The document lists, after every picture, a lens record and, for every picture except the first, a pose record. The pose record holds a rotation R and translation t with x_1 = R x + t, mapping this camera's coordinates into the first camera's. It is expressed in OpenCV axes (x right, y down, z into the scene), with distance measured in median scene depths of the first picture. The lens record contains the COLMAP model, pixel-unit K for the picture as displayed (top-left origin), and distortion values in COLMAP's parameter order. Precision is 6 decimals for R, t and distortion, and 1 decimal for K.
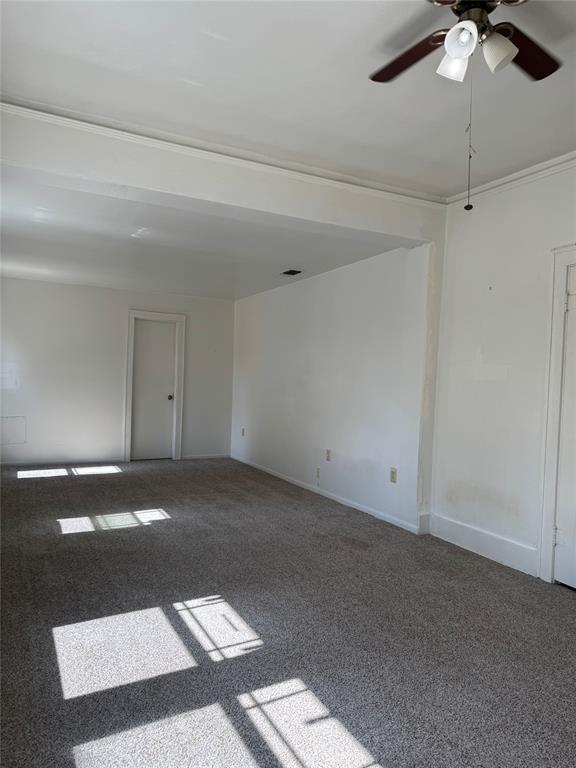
lens RADIAL K [[548.9, 0, 290.2], [0, 548.9, 382.7], [0, 0, 1]] dist [0.028687, -0.014767]
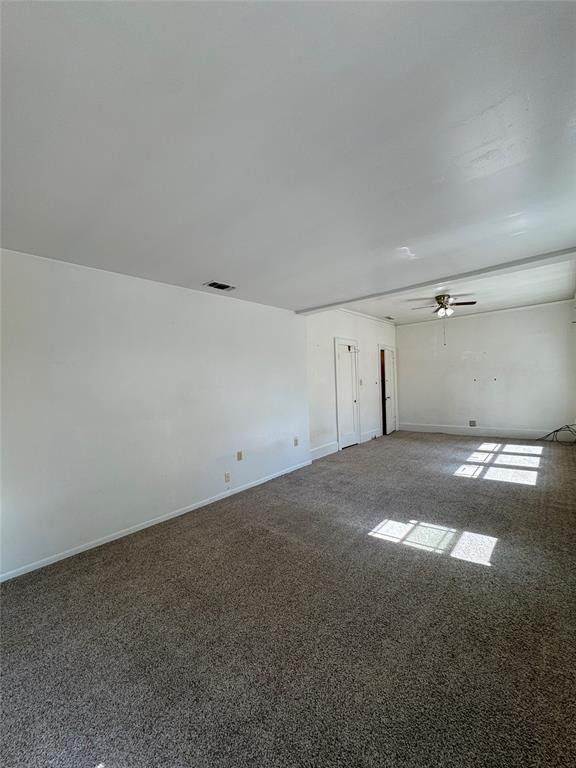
lens RADIAL K [[308.2, 0, 292.8], [0, 308.2, 384.6], [0, 0, 1]] dist [-0.002606, -0.000096]
pose [[-0.382477, -0.032933, 0.923378, -0.747579], [0.033744, 0.998200, 0.049579, -0.063765], [-0.923349, 0.050121, -0.380677, 1.472511]]
